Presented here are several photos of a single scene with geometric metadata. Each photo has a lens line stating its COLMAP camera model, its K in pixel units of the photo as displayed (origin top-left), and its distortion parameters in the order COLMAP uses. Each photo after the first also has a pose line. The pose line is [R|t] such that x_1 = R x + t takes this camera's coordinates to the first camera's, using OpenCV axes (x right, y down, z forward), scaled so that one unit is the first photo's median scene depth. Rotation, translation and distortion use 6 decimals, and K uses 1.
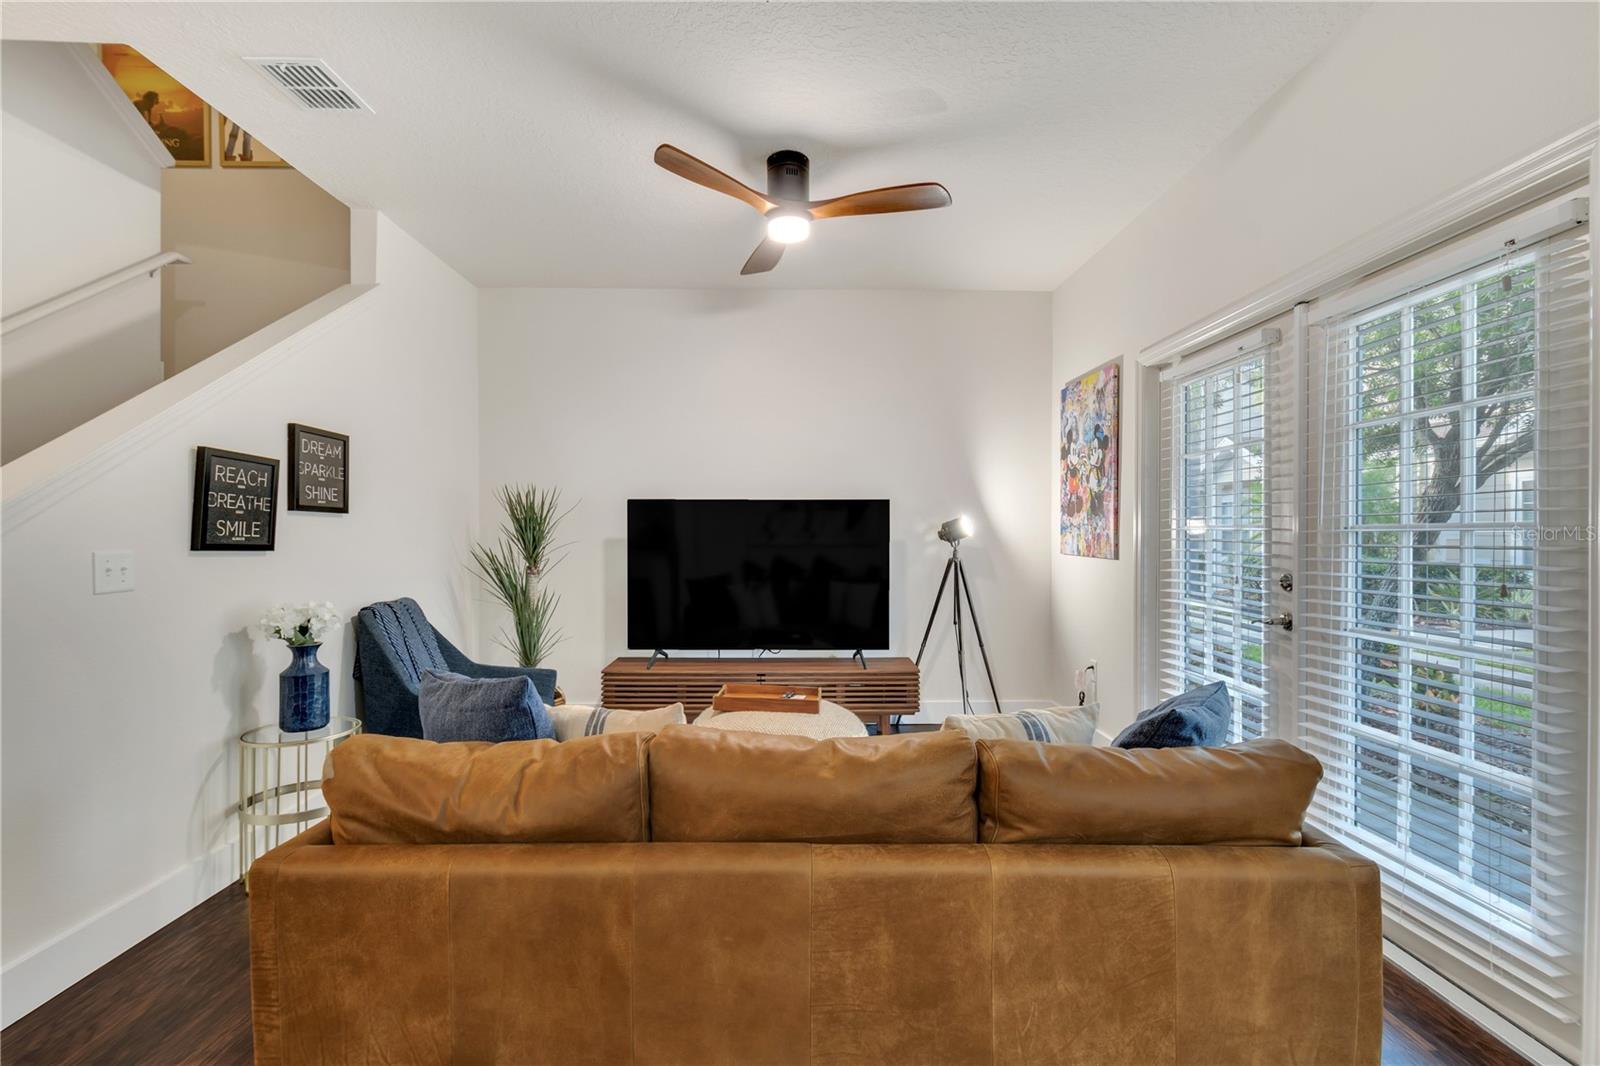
lens RADIAL K [[695.0, 0, 803.2], [0, 695.0, 537.5], [0, 0, 1]] dist [0.000140, 0.000374]
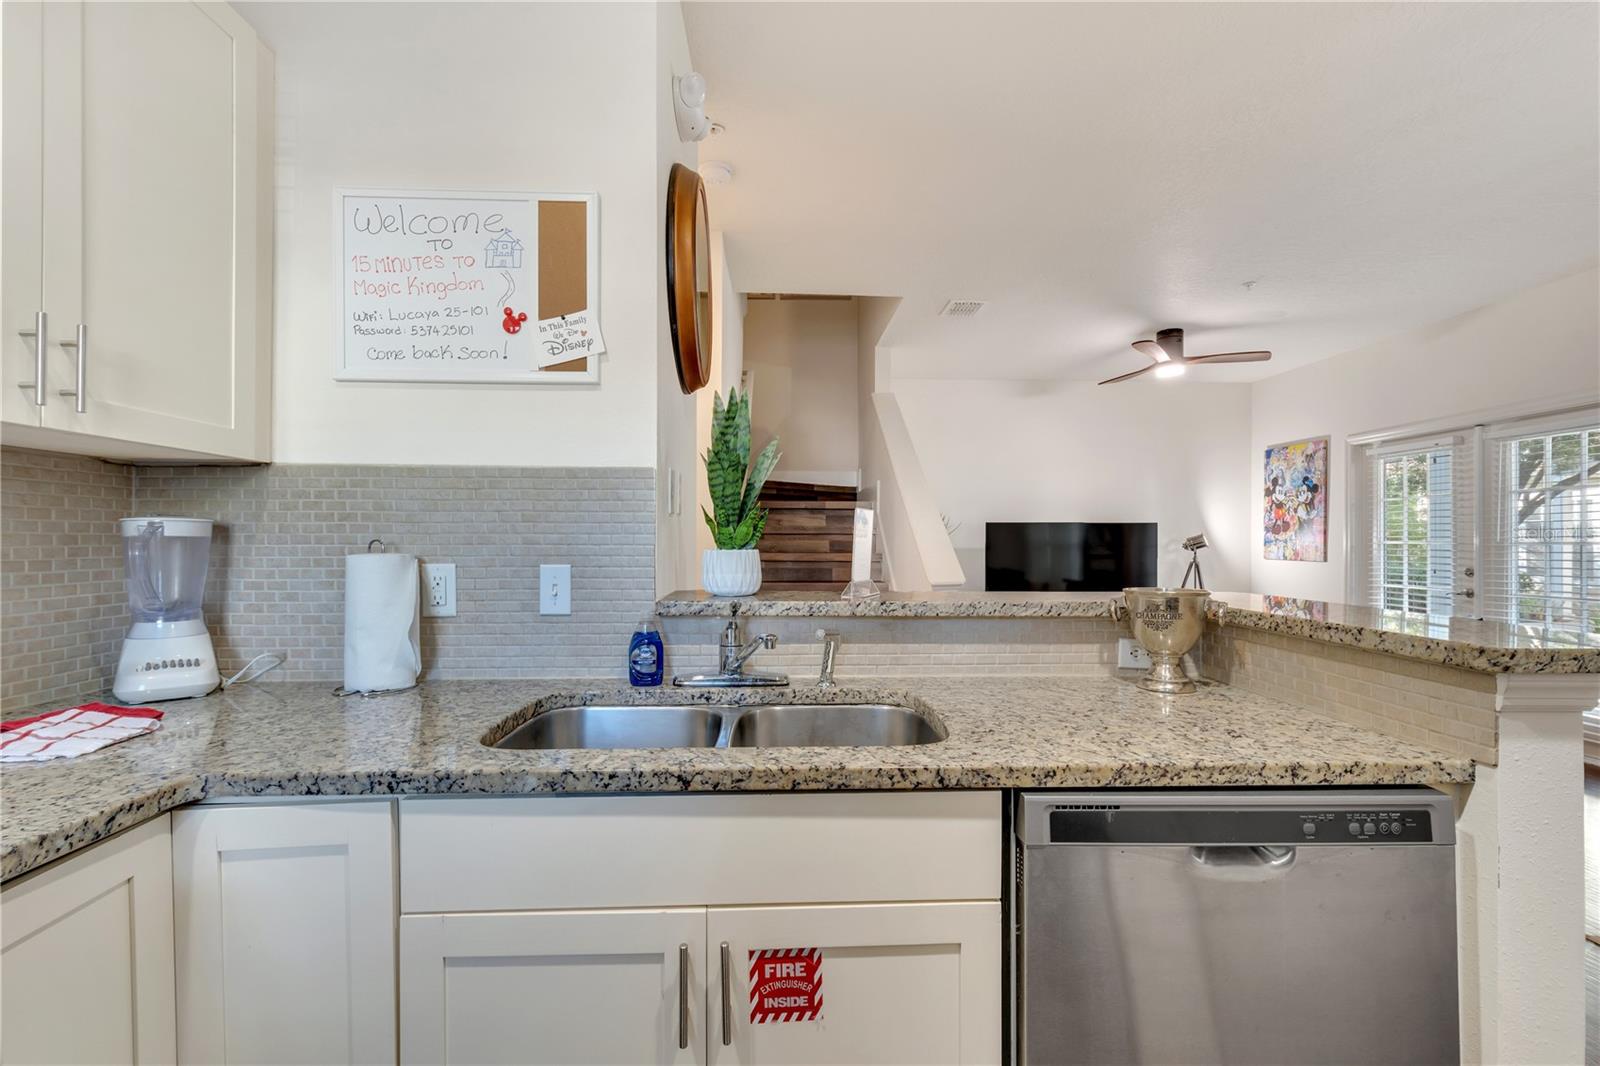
lens RADIAL K [[695.0, 0, 792.4], [0, 695.0, 542.9], [0, 0, 1]] dist [0.000140, 0.000374]
pose [[0.999900, 0.001170, 0.014112, -0.817268], [-0.001078, 0.999978, -0.006555, 0.000361], [-0.014120, 0.006539, 0.999879, -0.600621]]
